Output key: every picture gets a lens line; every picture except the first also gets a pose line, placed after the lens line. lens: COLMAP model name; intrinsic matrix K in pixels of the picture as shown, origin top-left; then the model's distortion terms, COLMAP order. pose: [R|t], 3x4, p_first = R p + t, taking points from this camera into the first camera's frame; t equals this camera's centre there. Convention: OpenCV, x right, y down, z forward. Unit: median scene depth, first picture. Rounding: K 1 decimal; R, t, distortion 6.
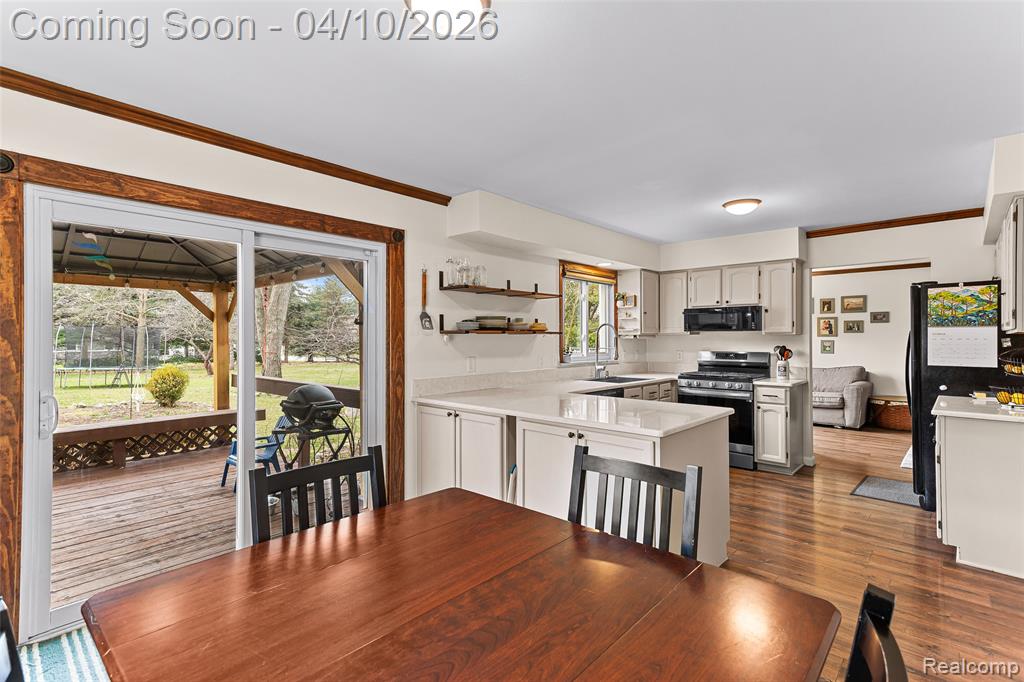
lens RADIAL K [[489.9, 0, 505.6], [0, 489.9, 337.3], [0, 0, 1]] dist [0.003619, 0.001390]
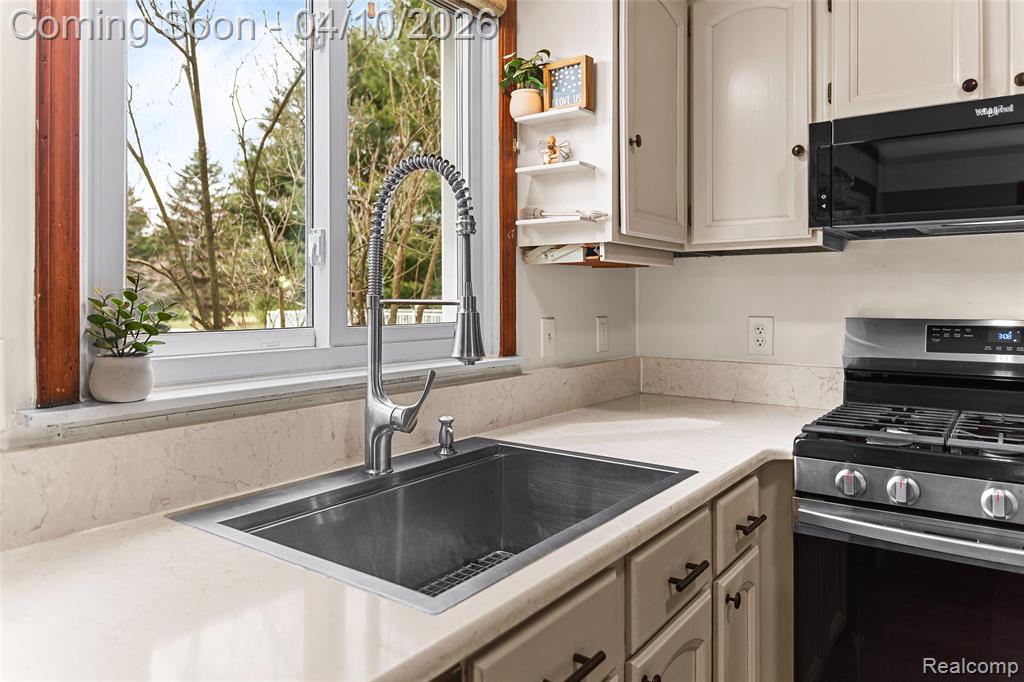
lens RADIAL K [[686.7, 0, 502.6], [0, 686.7, 294.4], [0, 0, 1]] dist [0.040046, 0.001075]
pose [[0.994082, 0.001624, 0.108623, 0.246775], [-0.001355, 0.999996, -0.002555, 0.023929], [-0.108627, 0.002393, 0.994080, 0.898705]]
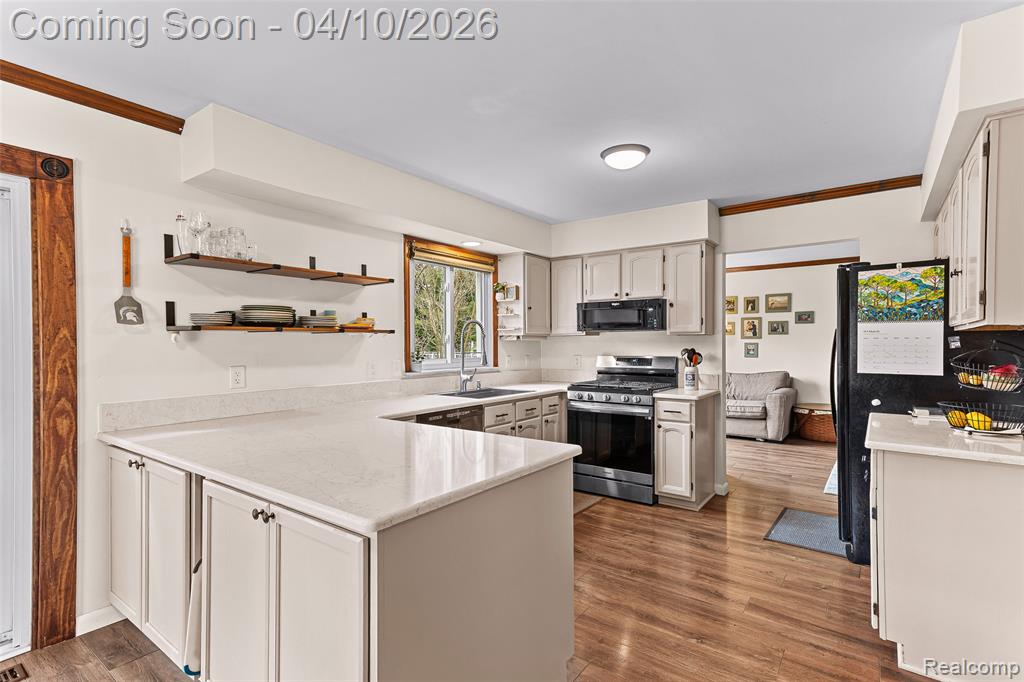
lens RADIAL K [[489.9, 0, 512.9], [0, 489.9, 349.2], [0, 0, 1]] dist [0.003619, 0.001390]
pose [[0.994027, -0.003969, 0.109064, 0.217668], [0.002414, 0.999894, 0.014392, 0.007120], [-0.109109, -0.014043, 0.993931, 0.268509]]
